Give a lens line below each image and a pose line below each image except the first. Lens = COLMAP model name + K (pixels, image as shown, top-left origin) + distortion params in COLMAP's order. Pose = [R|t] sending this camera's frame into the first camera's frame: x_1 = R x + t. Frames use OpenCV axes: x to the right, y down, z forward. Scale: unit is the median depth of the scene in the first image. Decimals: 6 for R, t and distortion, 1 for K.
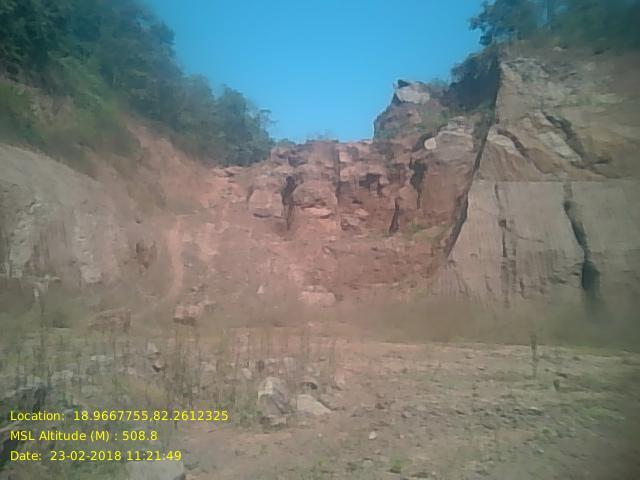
lens RADIAL K [[525.7, 0, 320.0], [0, 525.7, 240.0], [0, 0, 1]] dist [0.048534, -0.097238]
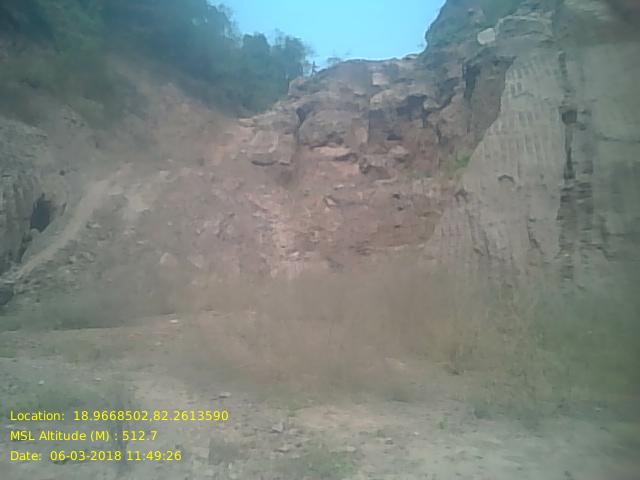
lens RADIAL K [[532.3, 0, 318.8], [0, 532.3, 260.1], [0, 0, 1]] dist [0.047697, -0.188318]
pose [[0.978466, -0.028977, -0.204366, 0.125383], [0.047514, 0.995127, 0.086393, 0.031151], [0.200867, -0.094243, 0.975075, 0.259926]]
